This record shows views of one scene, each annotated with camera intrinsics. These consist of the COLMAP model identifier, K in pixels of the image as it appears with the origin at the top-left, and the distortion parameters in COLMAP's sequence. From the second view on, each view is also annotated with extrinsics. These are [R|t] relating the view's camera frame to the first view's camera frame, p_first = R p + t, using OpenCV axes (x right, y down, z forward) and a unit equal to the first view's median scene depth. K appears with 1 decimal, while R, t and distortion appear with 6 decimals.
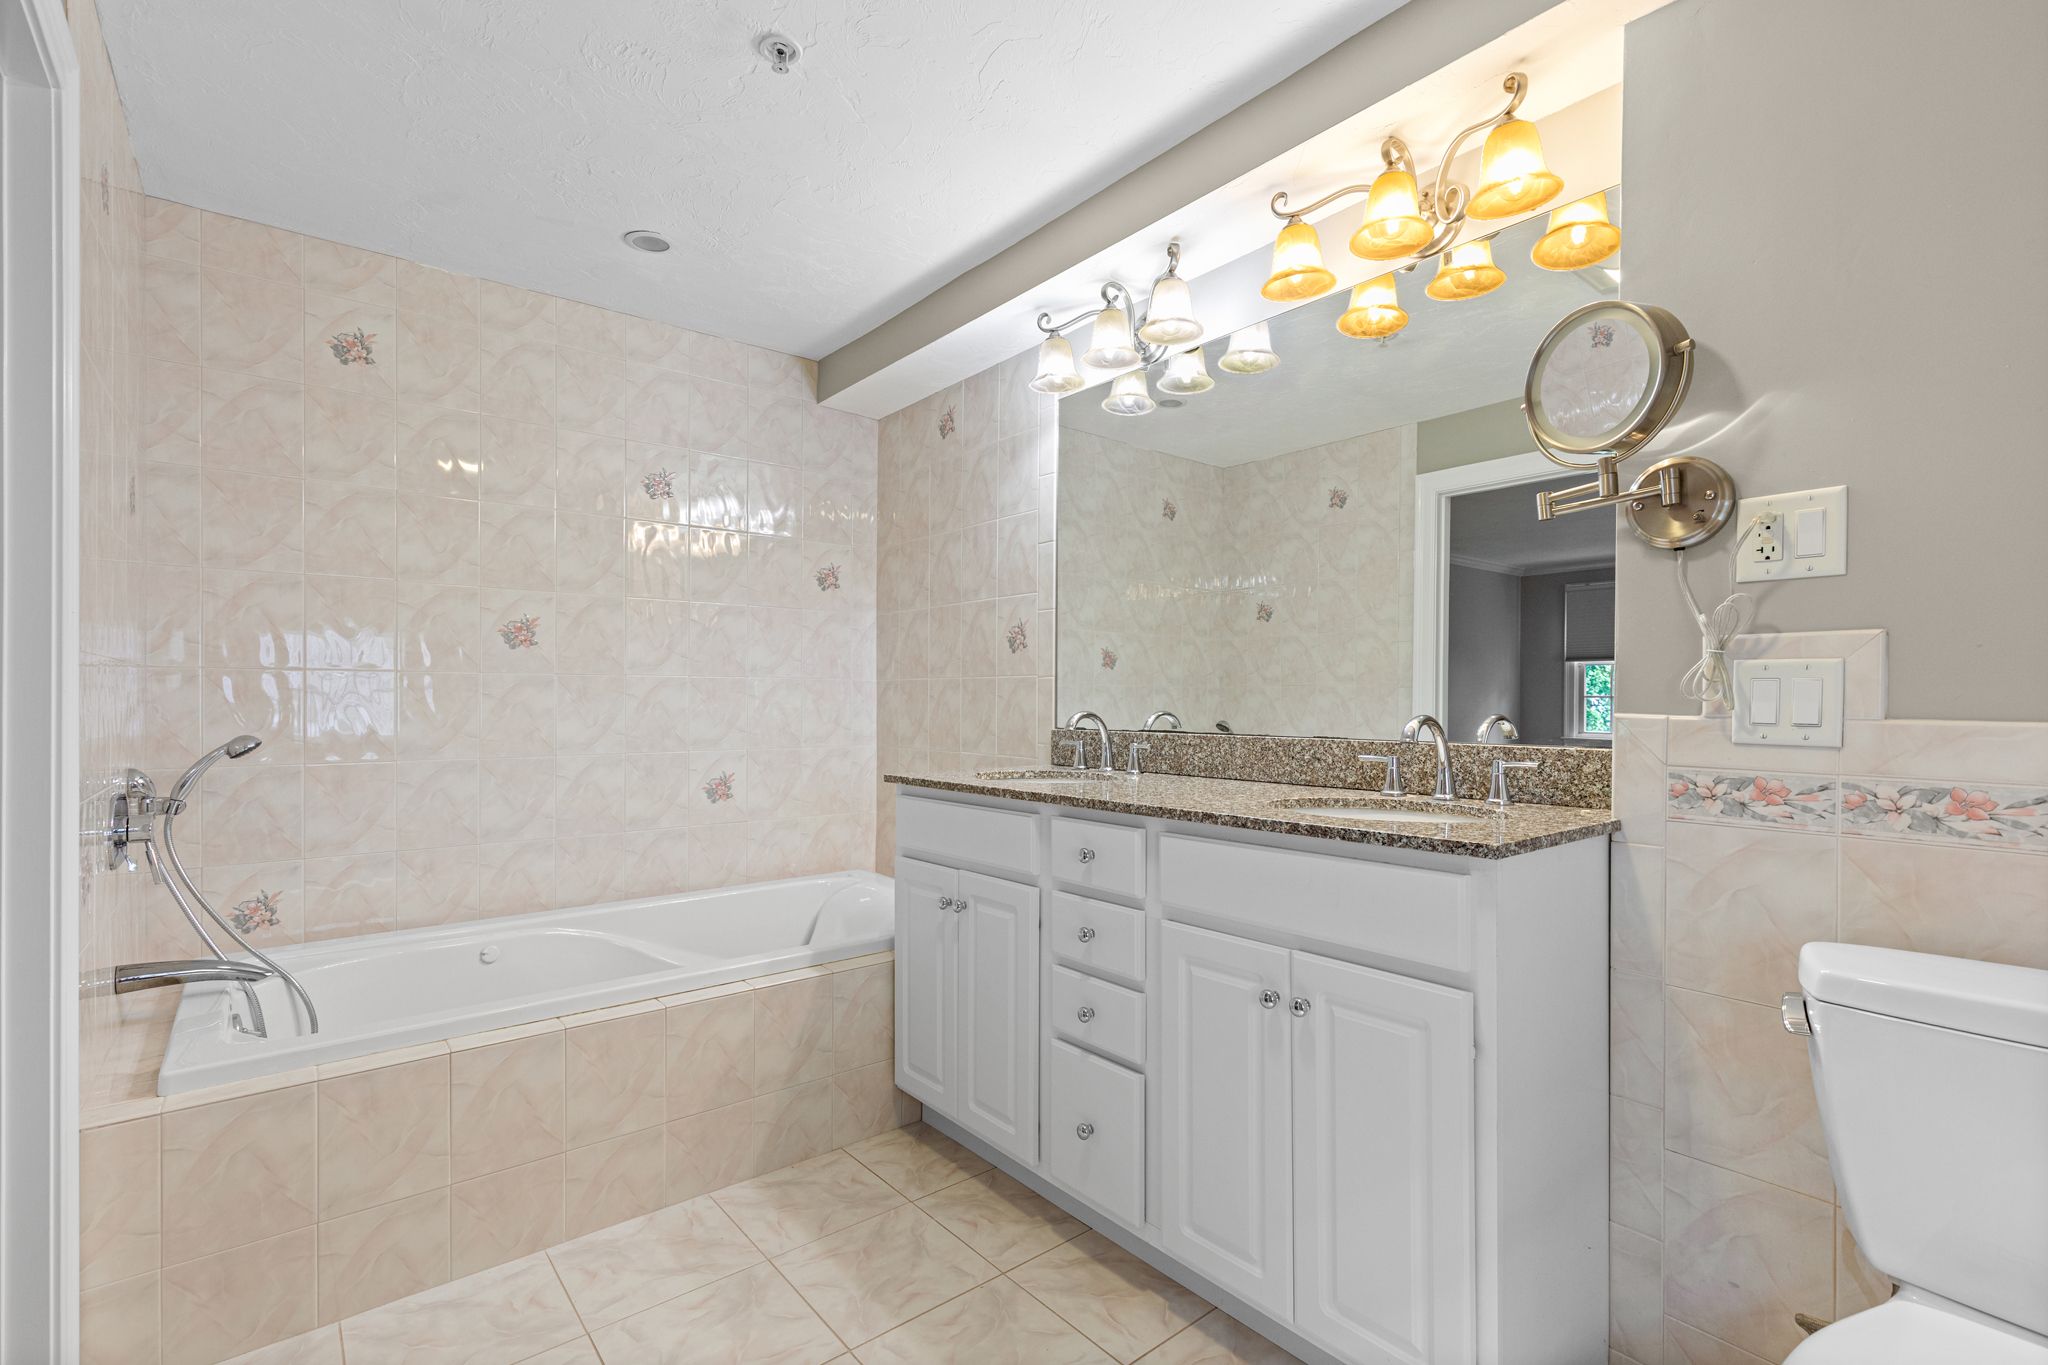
lens RADIAL K [[928.3, 0, 1031.3], [0, 928.3, 697.4], [0, 0, 1]] dist [0.005931, -0.000193]
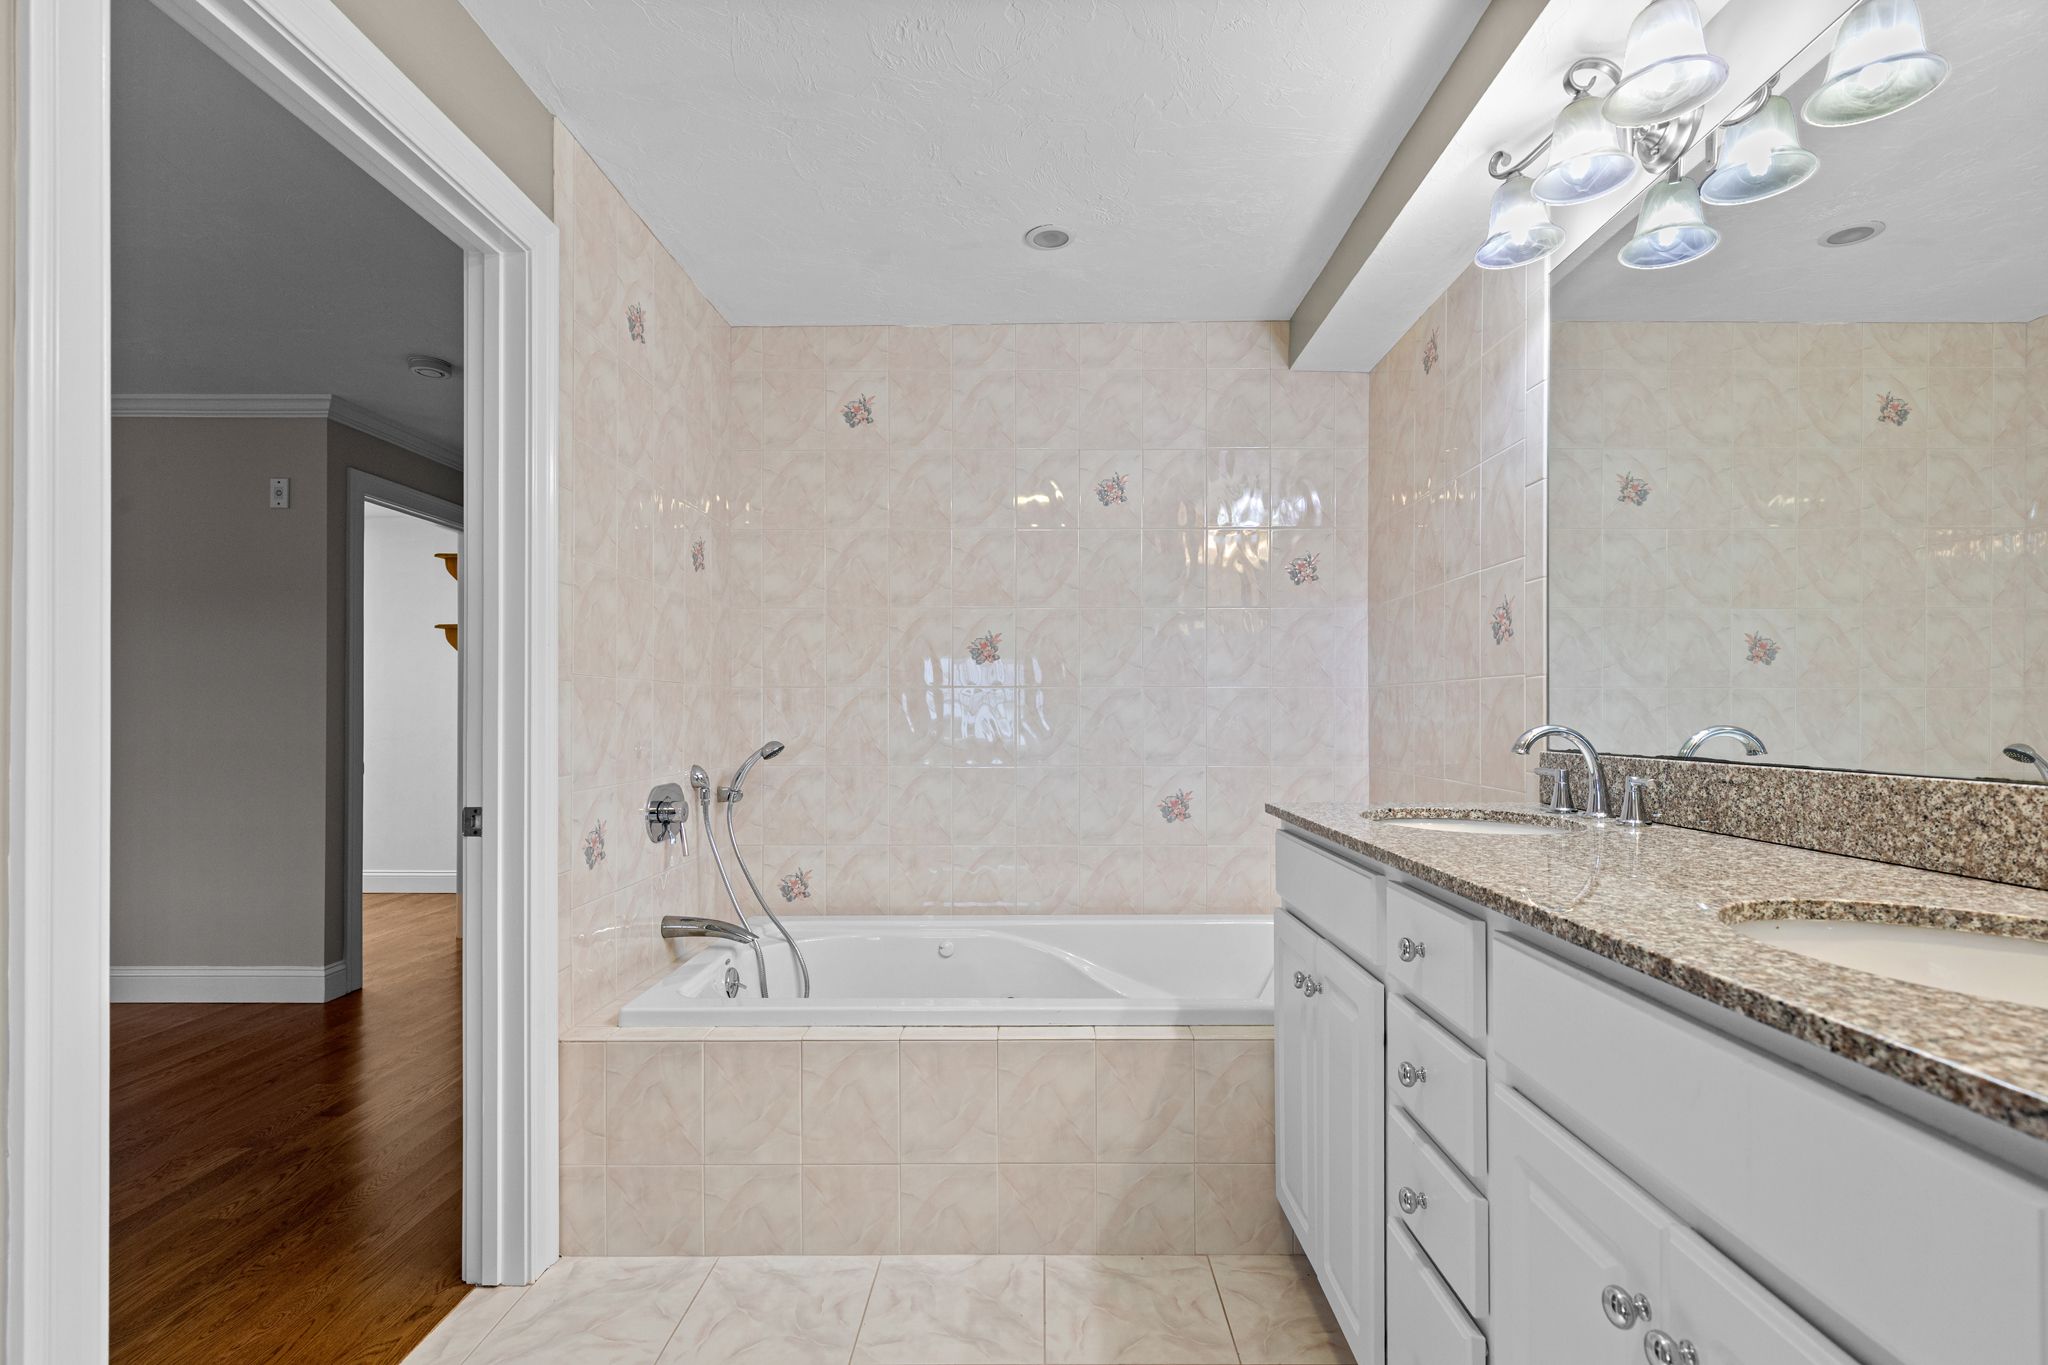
lens RADIAL K [[936.5, 0, 1035.6], [0, 936.5, 704.5], [0, 0, 1]] dist [0.007741, 0.000056]
pose [[0.768857, -0.009397, -0.639352, 0.204553], [0.004263, 0.999945, -0.009570, 0.005352], [0.639407, 0.004632, 0.768854, 0.251634]]
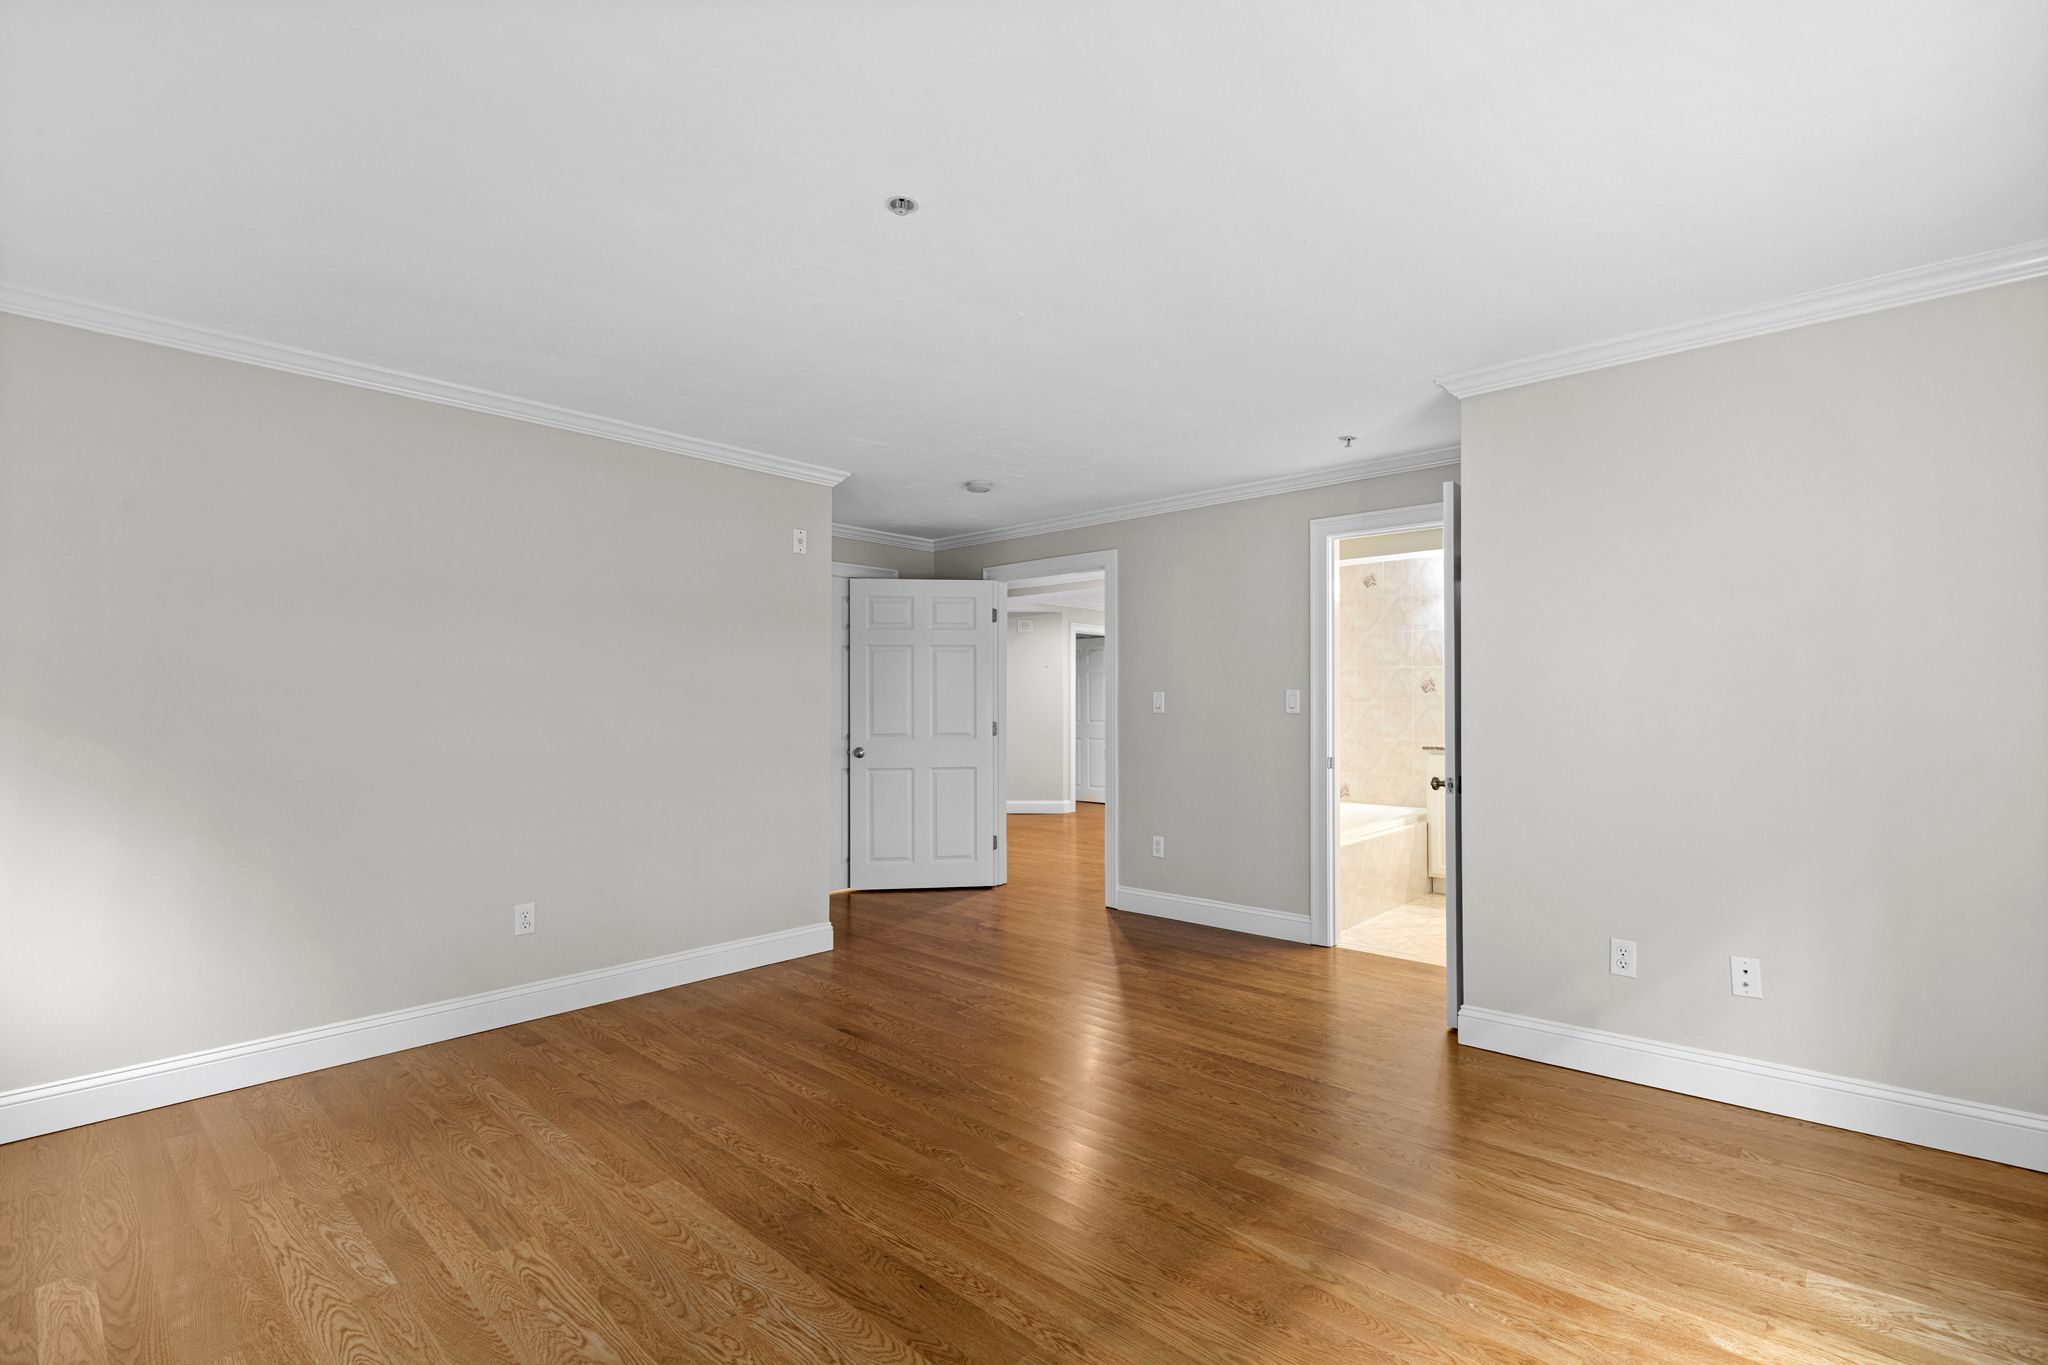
lens RADIAL K [[928.3, 0, 1031.3], [0, 928.3, 697.4], [0, 0, 1]] dist [0.005931, -0.000193]
pose [[0.989437, -0.006106, 0.144832, -1.505113], [0.007748, 0.999912, -0.010775, -0.025030], [-0.144753, 0.011783, 0.989398, -1.233036]]
